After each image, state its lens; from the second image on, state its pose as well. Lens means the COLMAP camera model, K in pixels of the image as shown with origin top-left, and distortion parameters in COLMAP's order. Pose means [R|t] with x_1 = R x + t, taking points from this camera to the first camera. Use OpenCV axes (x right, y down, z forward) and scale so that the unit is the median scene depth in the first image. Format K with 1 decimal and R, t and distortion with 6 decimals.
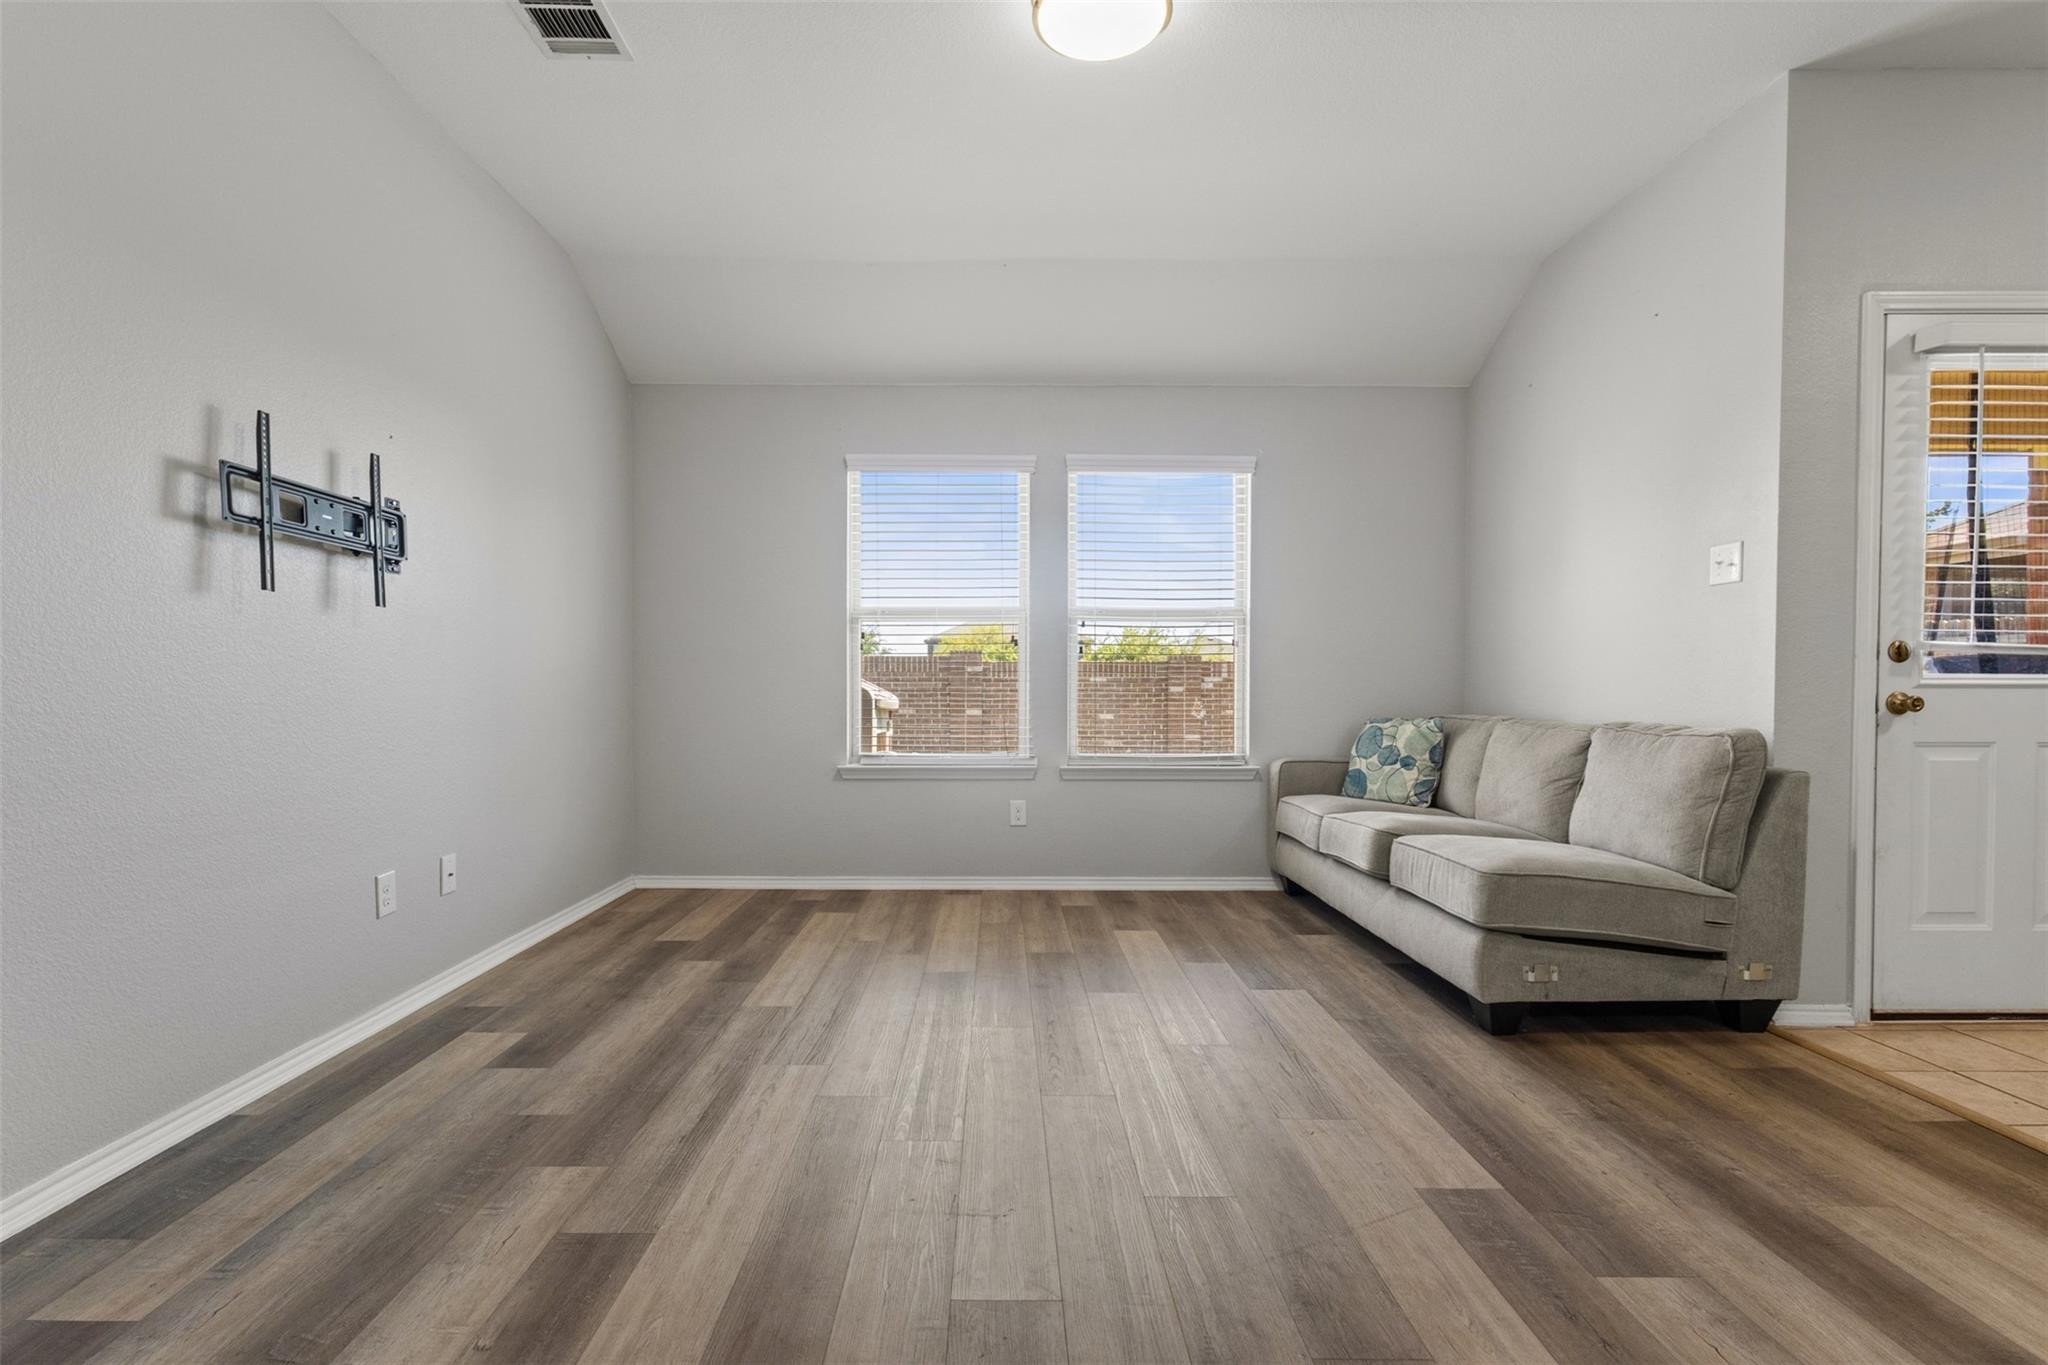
lens RADIAL K [[952.5, 0, 996.8], [0, 952.5, 727.8], [0, 0, 1]] dist [0.005196, -0.000254]
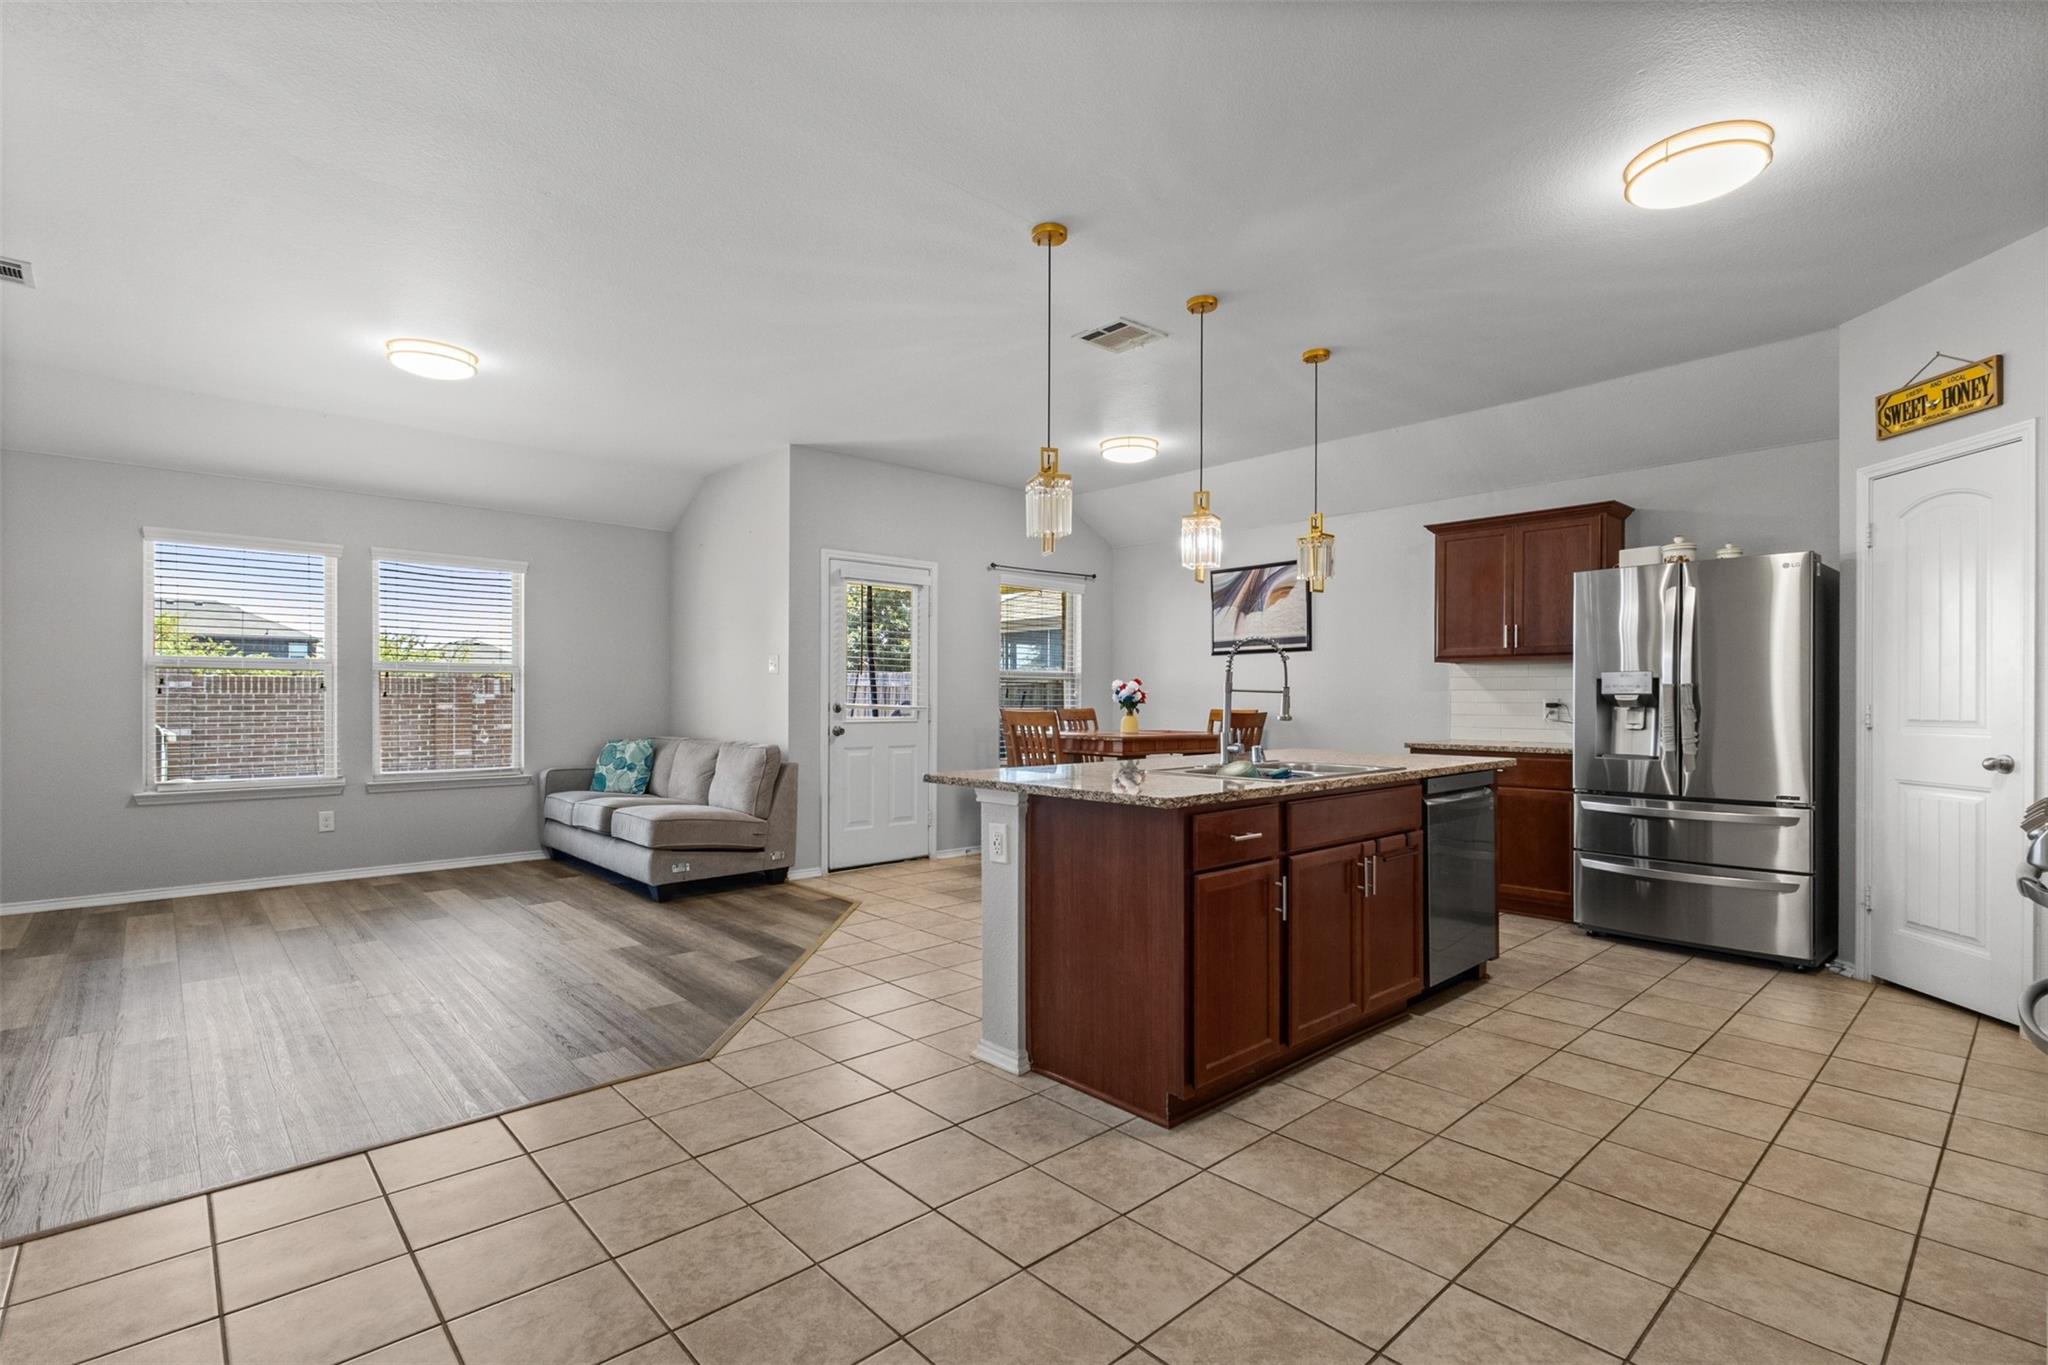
lens RADIAL K [[952.5, 0, 1025.7], [0, 952.5, 690.9], [0, 0, 1]] dist [0.005196, -0.000254]
pose [[0.735373, 0.005098, 0.677644, -0.224406], [0.024640, 0.999109, -0.034256, -0.027351], [-0.677215, 0.041888, 0.734592, -0.834960]]
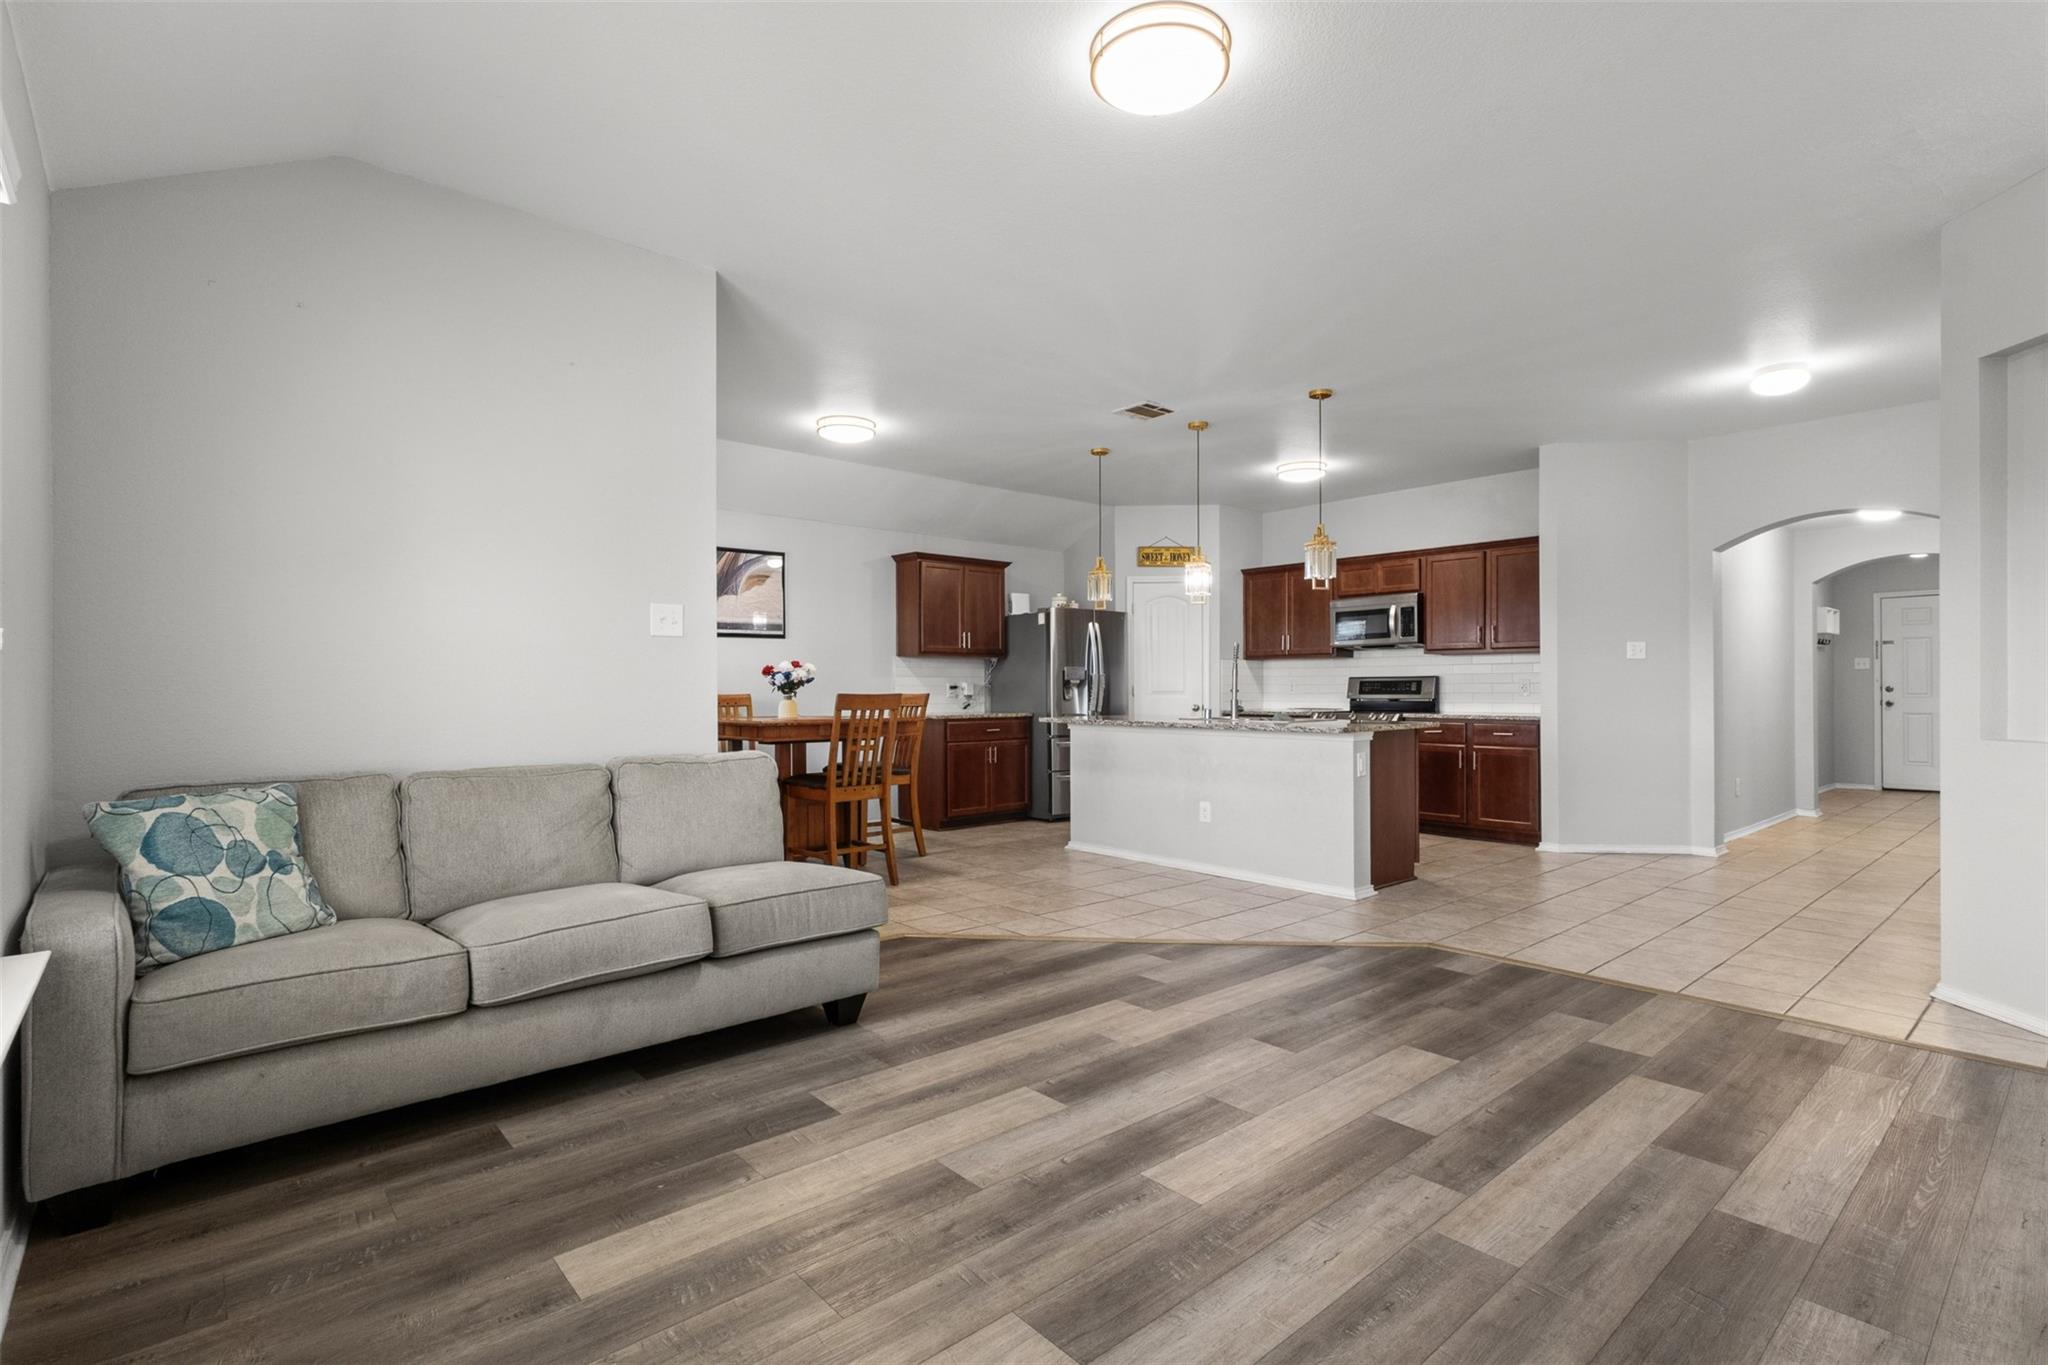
lens RADIAL K [[952.5, 0, 1017.4], [0, 952.5, 683.5], [0, 0, 1]] dist [0.005196, -0.000254]
pose [[-0.654450, 0.003571, 0.756097, -0.421642], [0.030289, 0.999310, 0.021497, -0.096297], [-0.755499, 0.036970, -0.654106, 1.346721]]
